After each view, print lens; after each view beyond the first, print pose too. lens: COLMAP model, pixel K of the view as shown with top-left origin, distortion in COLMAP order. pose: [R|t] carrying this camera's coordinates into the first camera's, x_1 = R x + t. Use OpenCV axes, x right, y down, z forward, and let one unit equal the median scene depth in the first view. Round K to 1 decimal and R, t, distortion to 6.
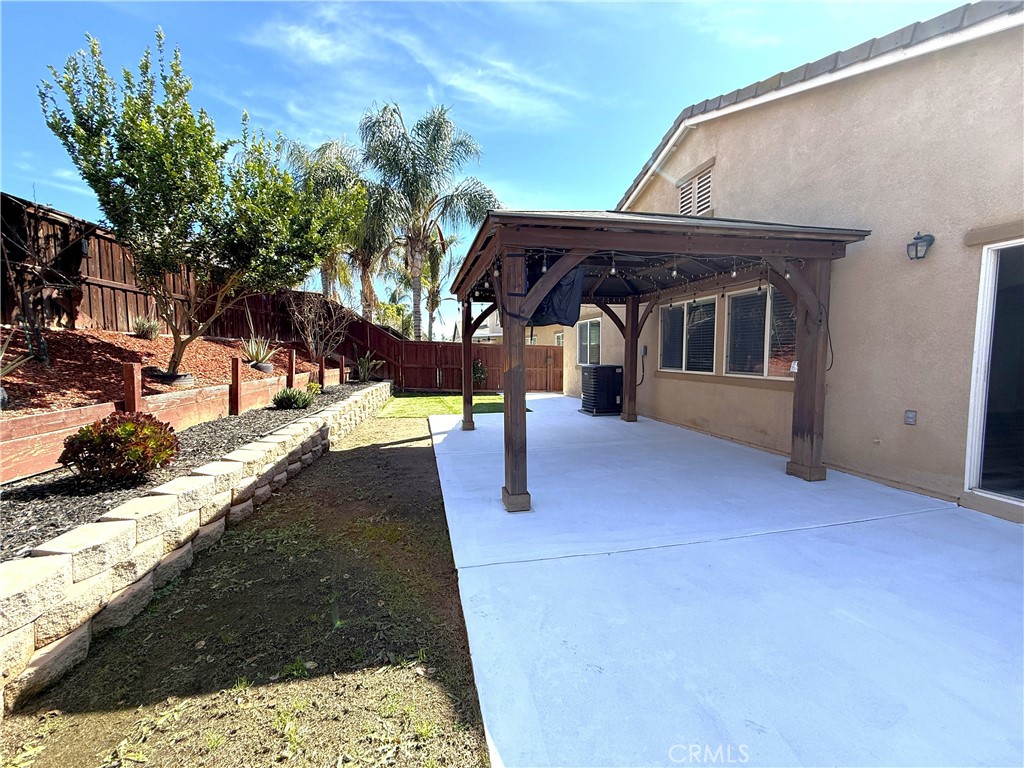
lens RADIAL K [[410.2, 0, 511.2], [0, 410.2, 383.8], [0, 0, 1]] dist [0.001275, -0.000775]
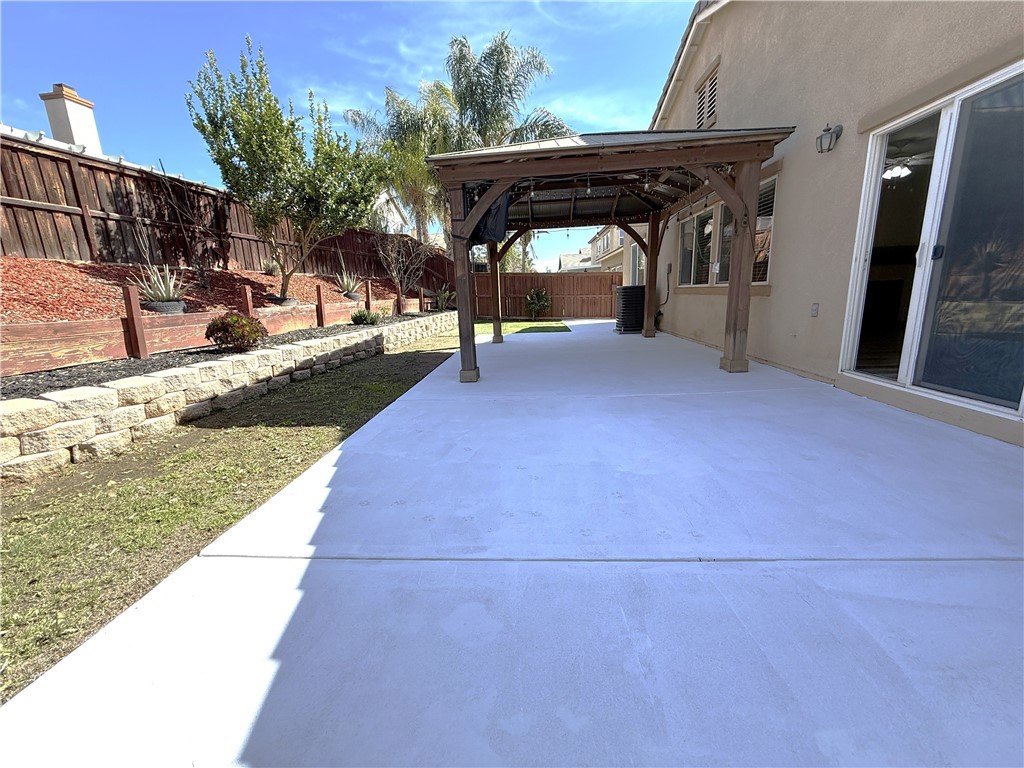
lens RADIAL K [[410.2, 0, 508.5], [0, 410.2, 383.6], [0, 0, 1]] dist [0.001275, -0.000775]
pose [[0.959240, 0.029777, -0.281019, 0.367206], [0.012528, 0.988975, 0.147555, 0.074247], [0.282315, -0.145061, 0.948291, -0.195135]]
